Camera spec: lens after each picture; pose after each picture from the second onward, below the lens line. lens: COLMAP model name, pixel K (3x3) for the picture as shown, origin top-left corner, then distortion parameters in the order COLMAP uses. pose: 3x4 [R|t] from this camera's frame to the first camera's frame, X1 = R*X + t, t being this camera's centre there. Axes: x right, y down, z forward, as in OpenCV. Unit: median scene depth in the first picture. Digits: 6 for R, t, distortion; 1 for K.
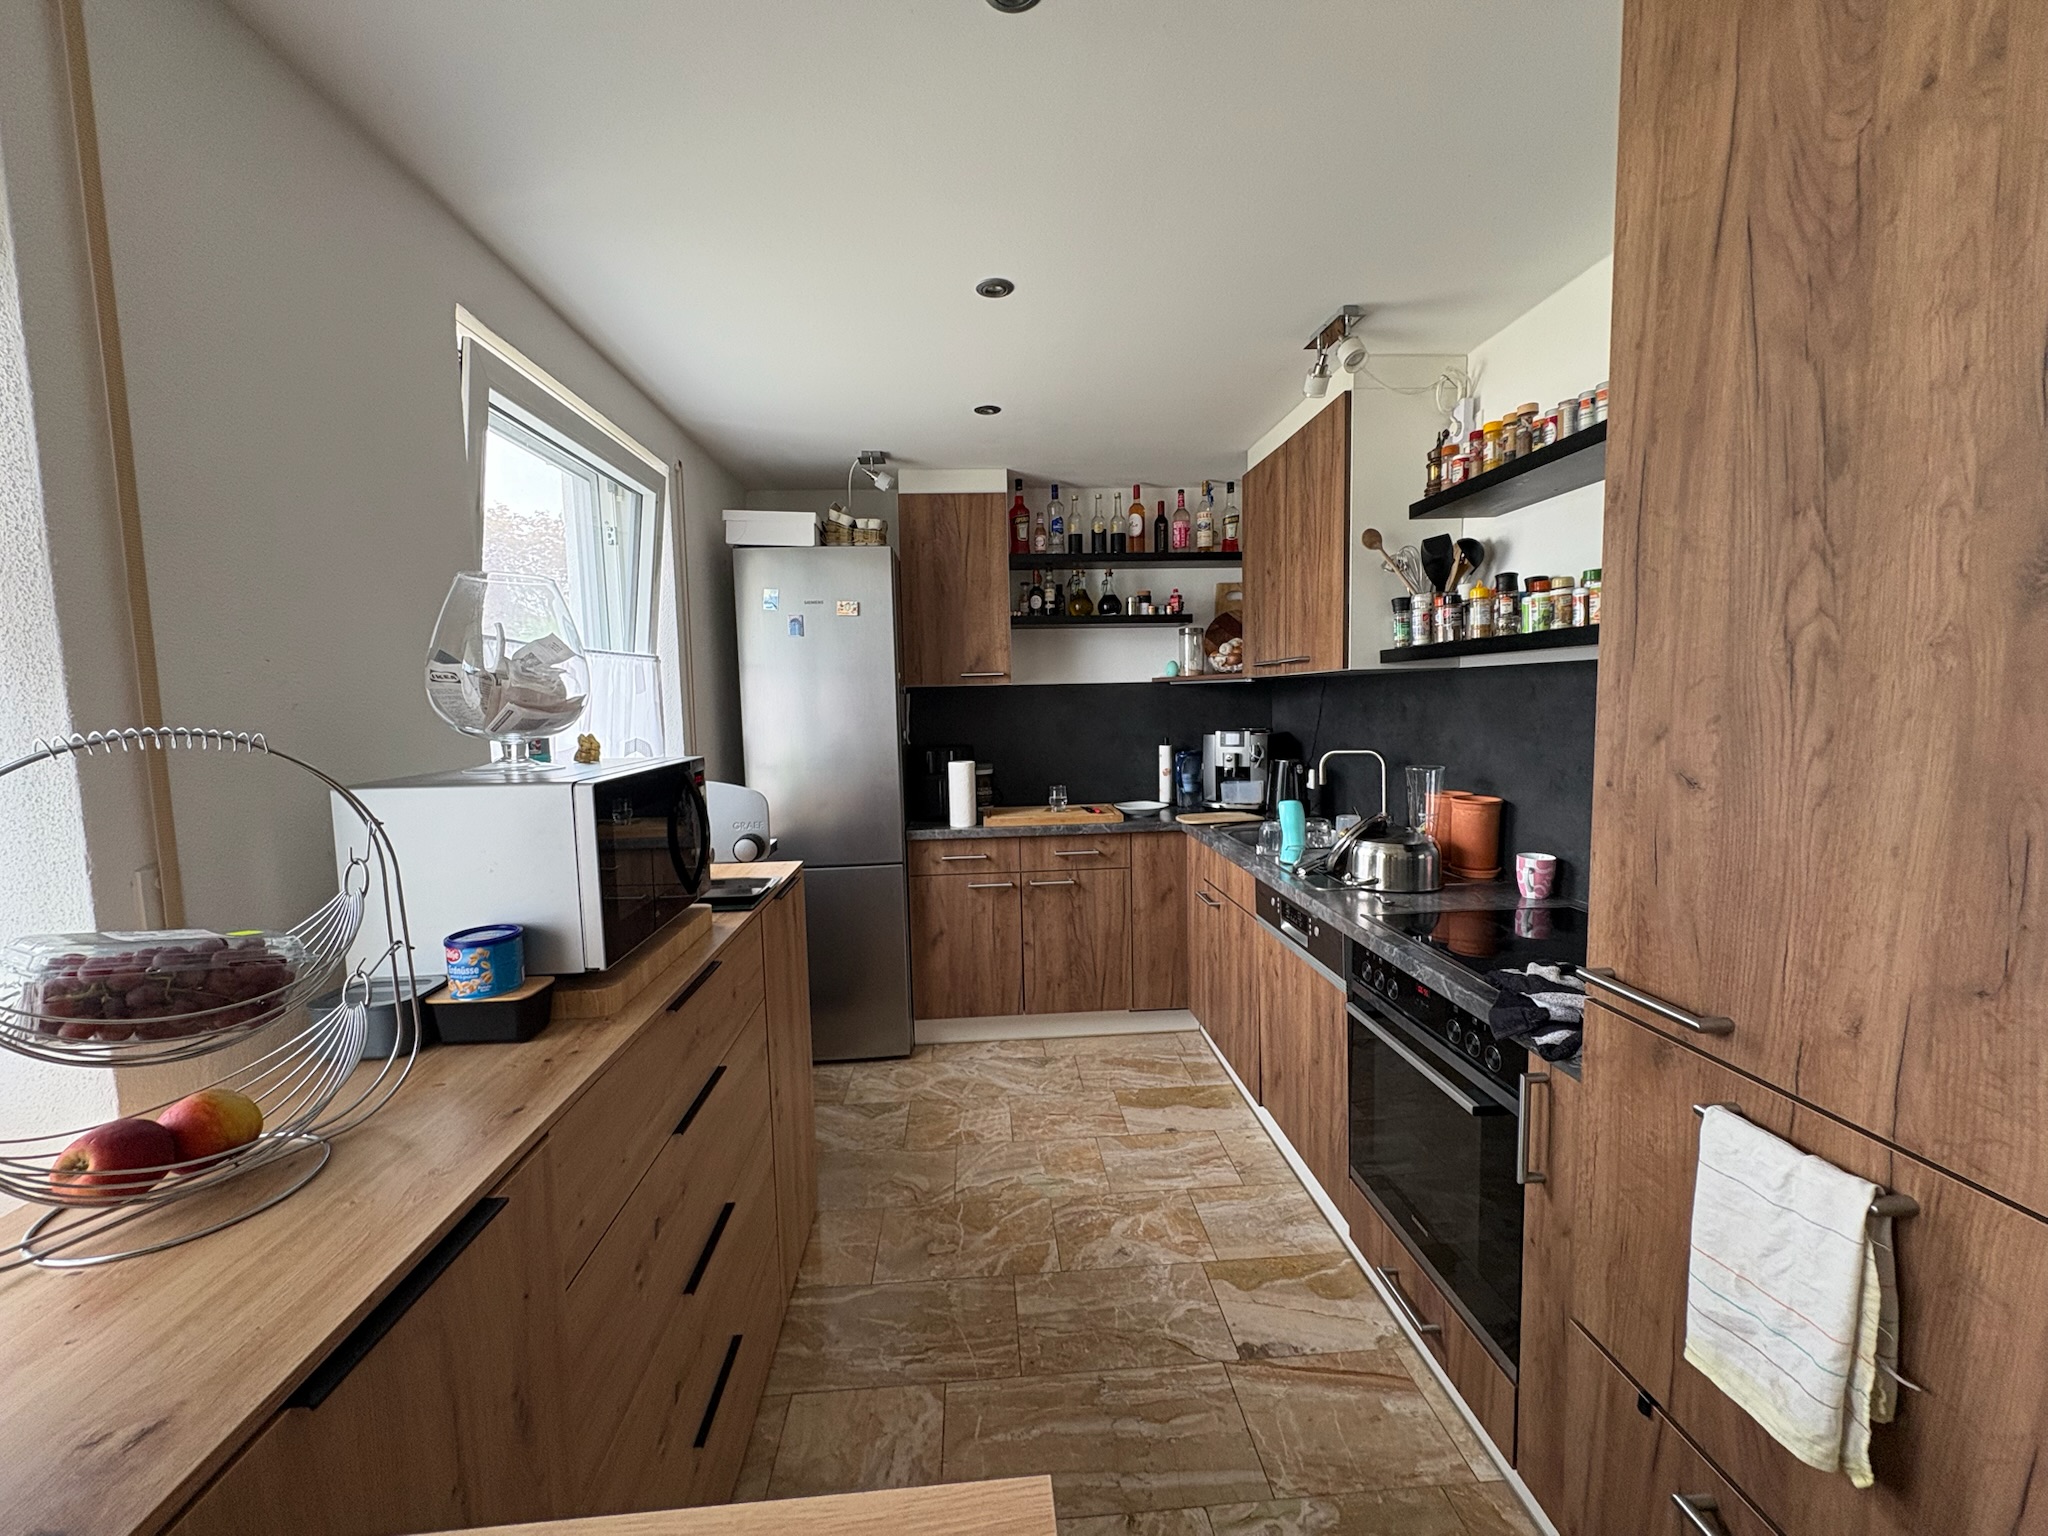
lens RADIAL K [[812.8, 0, 1022.9], [0, 812.8, 768.4], [0, 0, 1]] dist [0.000391, 0.000523]
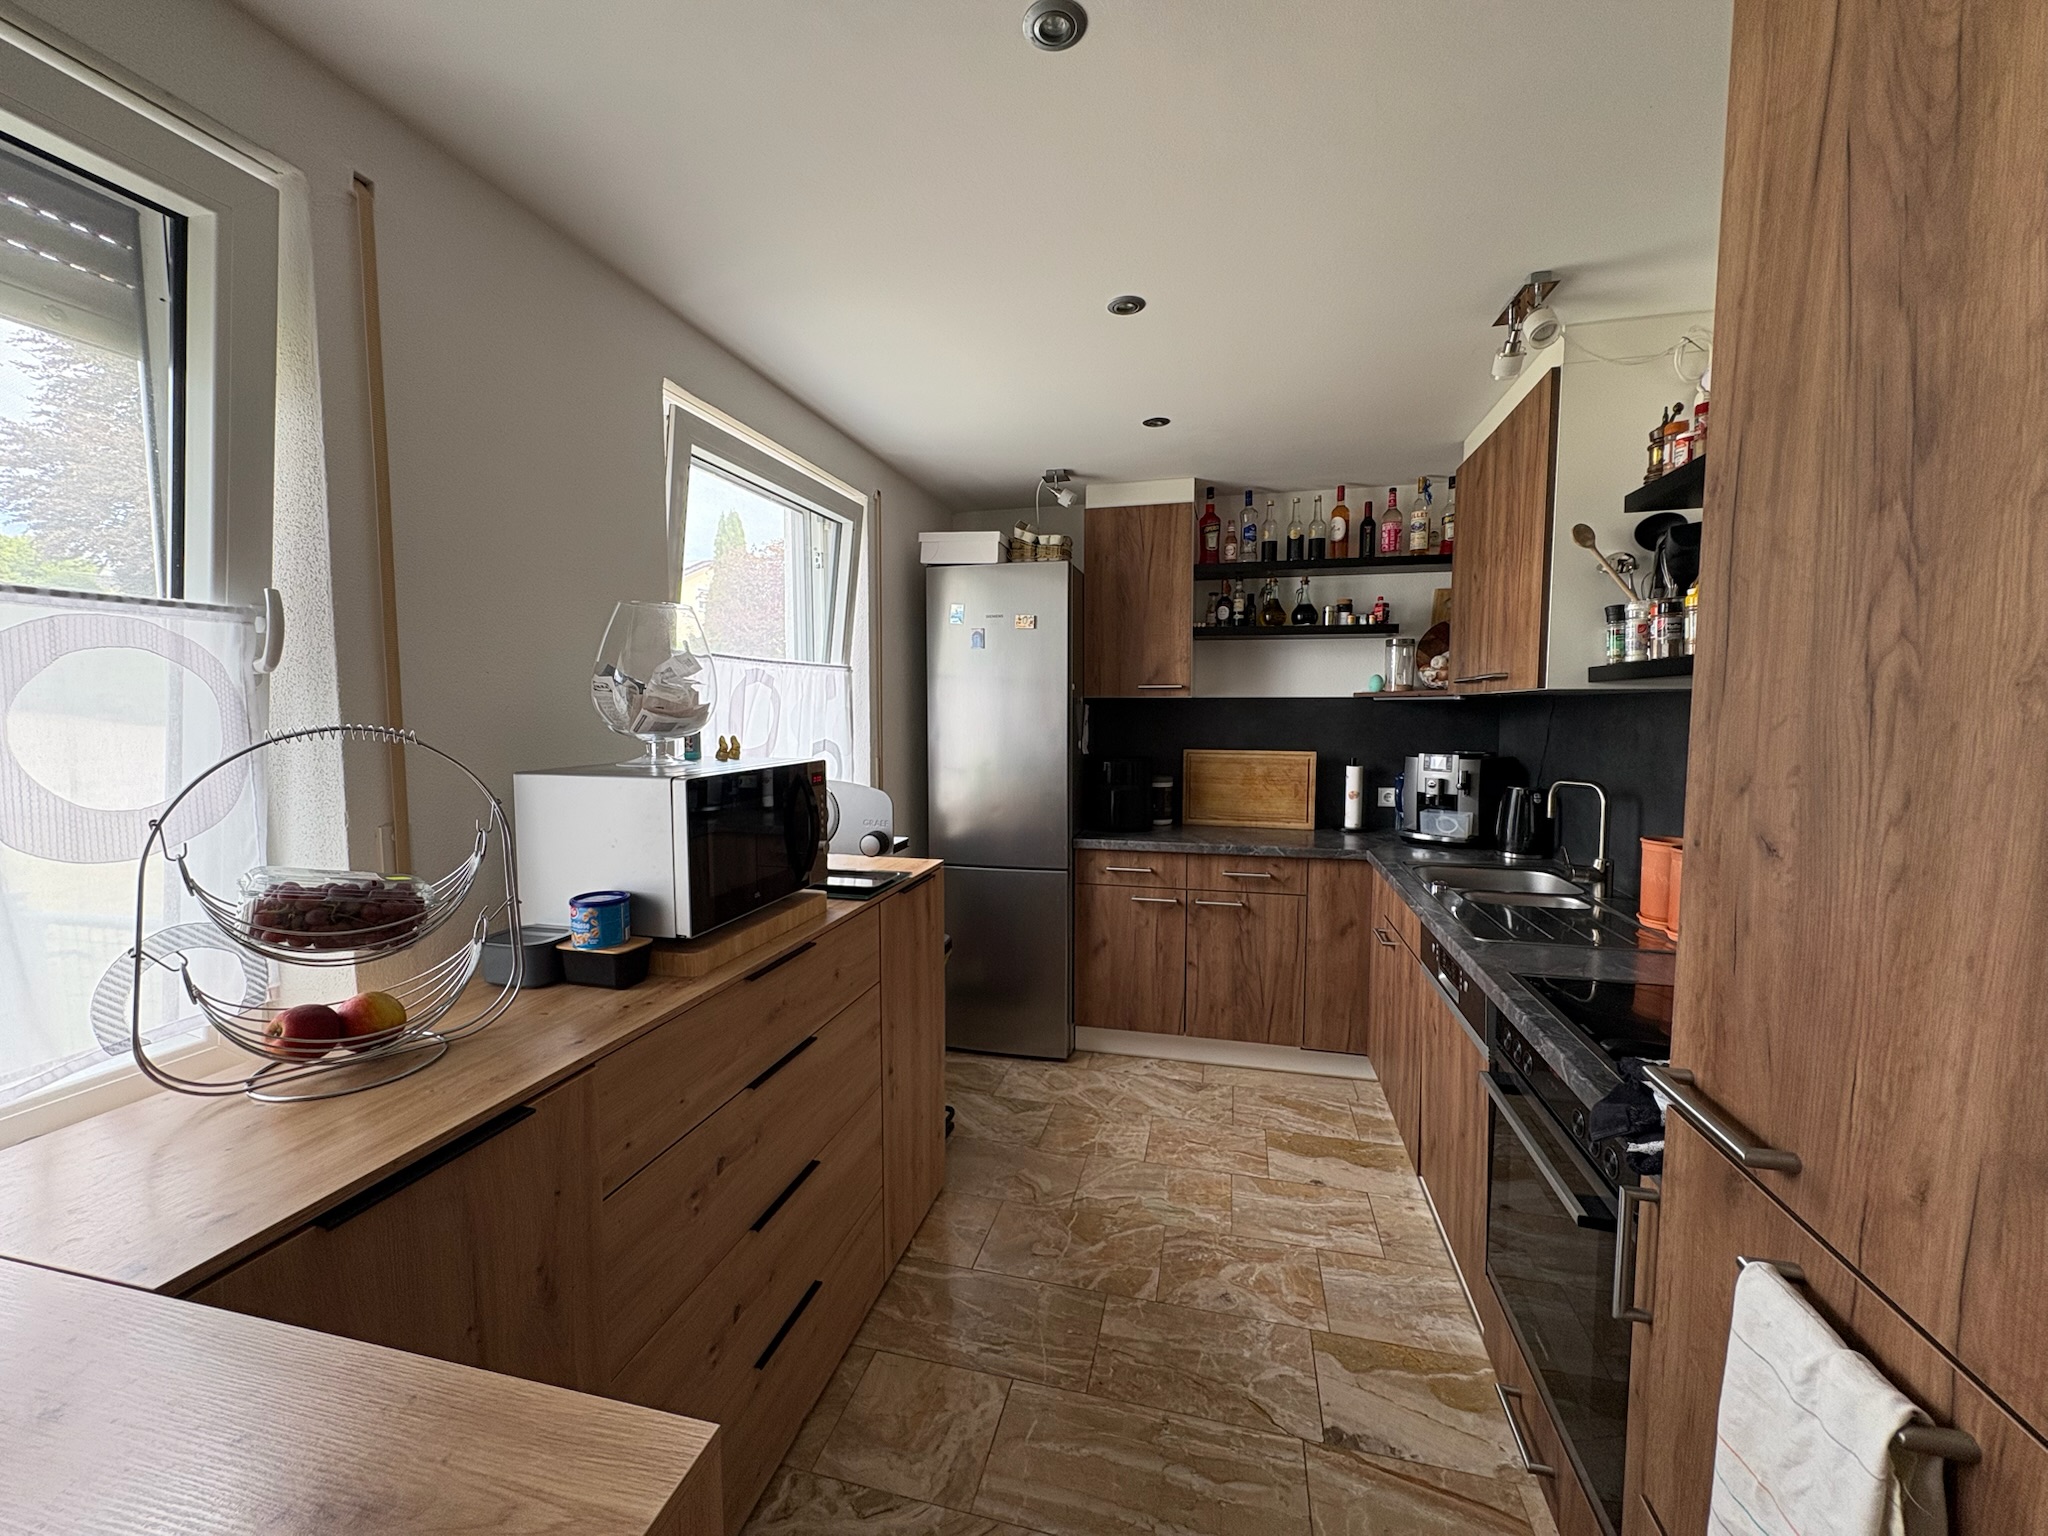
lens RADIAL K [[812.8, 0, 1020.3], [0, 812.8, 768.4], [0, 0, 1]] dist [0.000391, 0.000523]
pose [[0.951538, 0.046092, -0.304057, 0.198891], [-0.048882, 0.998803, -0.001566, -0.012972], [0.303621, 0.016353, 0.952653, 0.013890]]
